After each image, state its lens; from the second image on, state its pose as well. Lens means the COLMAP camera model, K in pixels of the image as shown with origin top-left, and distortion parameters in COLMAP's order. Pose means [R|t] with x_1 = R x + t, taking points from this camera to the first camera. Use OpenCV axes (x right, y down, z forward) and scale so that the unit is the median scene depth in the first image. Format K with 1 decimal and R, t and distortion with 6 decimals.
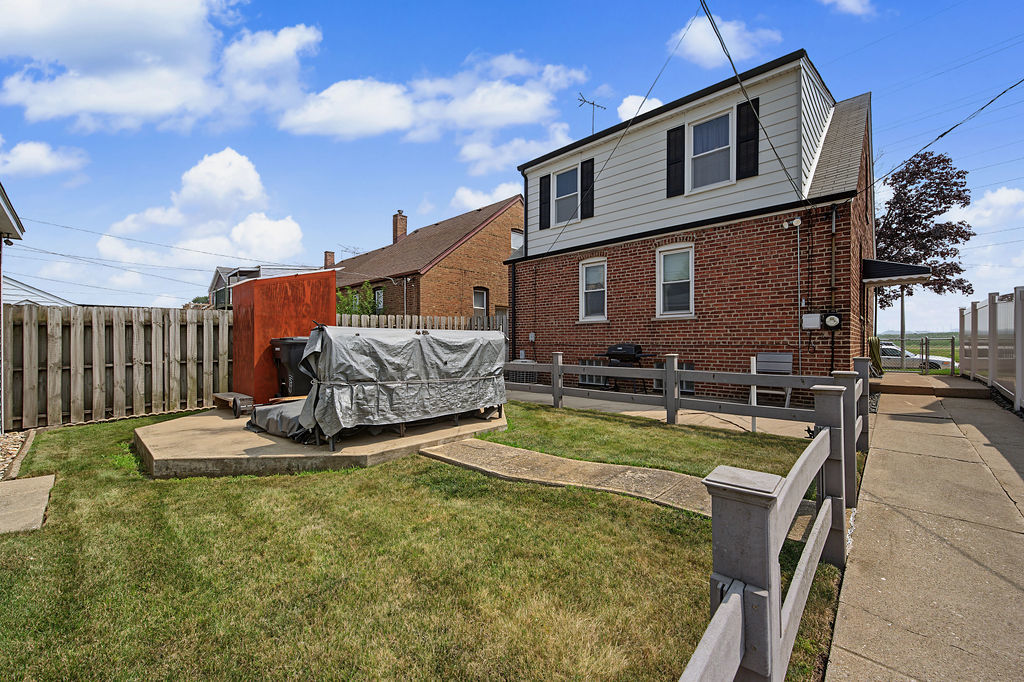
lens RADIAL K [[404.1, 0, 511.0], [0, 404.1, 345.4], [0, 0, 1]] dist [0.000478, -0.000166]
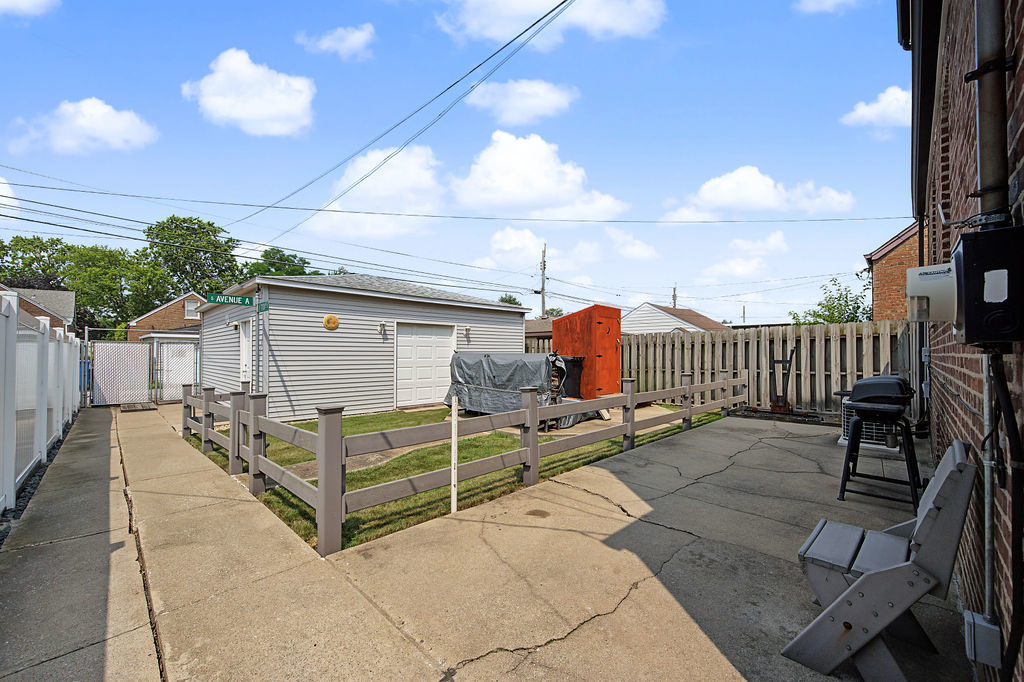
lens RADIAL K [[404.1, 0, 511.0], [0, 404.1, 345.4], [0, 0, 1]] dist [0.000478, -0.000166]
pose [[-0.025454, -0.012888, -0.999593, 1.652372], [-0.012308, 0.999845, -0.012578, -0.065165], [0.999600, 0.011983, -0.025609, 1.436053]]
